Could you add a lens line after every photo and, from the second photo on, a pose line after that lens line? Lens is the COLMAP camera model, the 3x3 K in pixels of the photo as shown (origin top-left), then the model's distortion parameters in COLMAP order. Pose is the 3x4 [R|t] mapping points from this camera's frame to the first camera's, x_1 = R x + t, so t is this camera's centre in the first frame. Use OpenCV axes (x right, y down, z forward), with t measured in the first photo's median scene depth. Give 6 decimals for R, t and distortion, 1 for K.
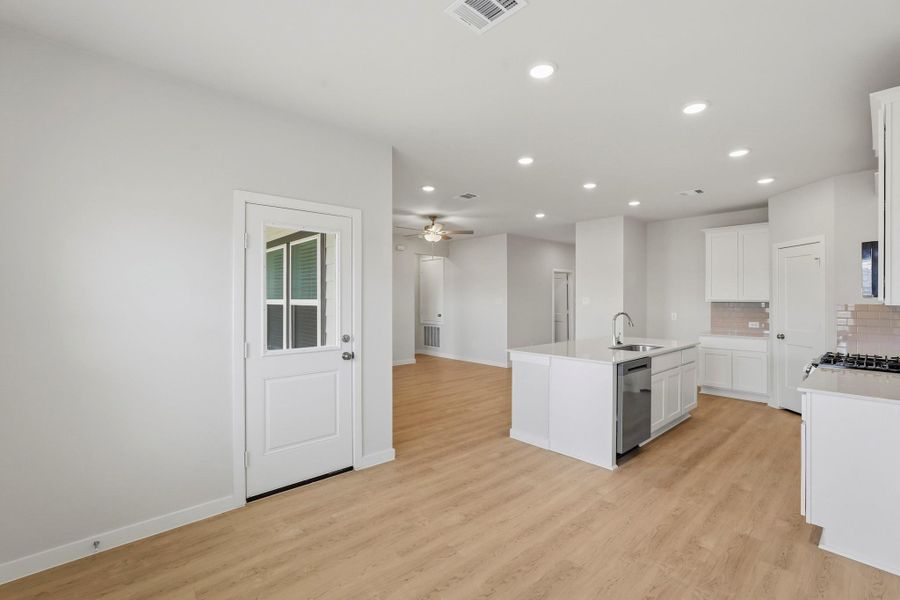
lens RADIAL K [[402.1, 0, 450.4], [0, 402.1, 297.3], [0, 0, 1]] dist [-0.020024, 0.010031]
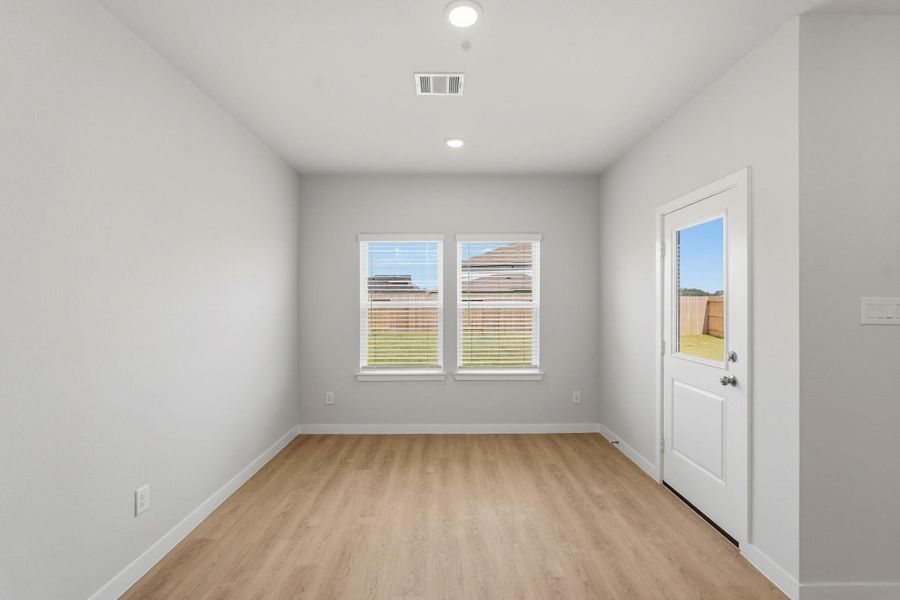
lens RADIAL K [[402.1, 0, 450.4], [0, 402.1, 297.3], [0, 0, 1]] dist [-0.020024, 0.010031]
pose [[-0.665288, -0.010152, -0.746518, 0.391179], [-0.001791, 0.999926, -0.012002, 0.004501], [0.746585, -0.006648, -0.665257, 0.704097]]
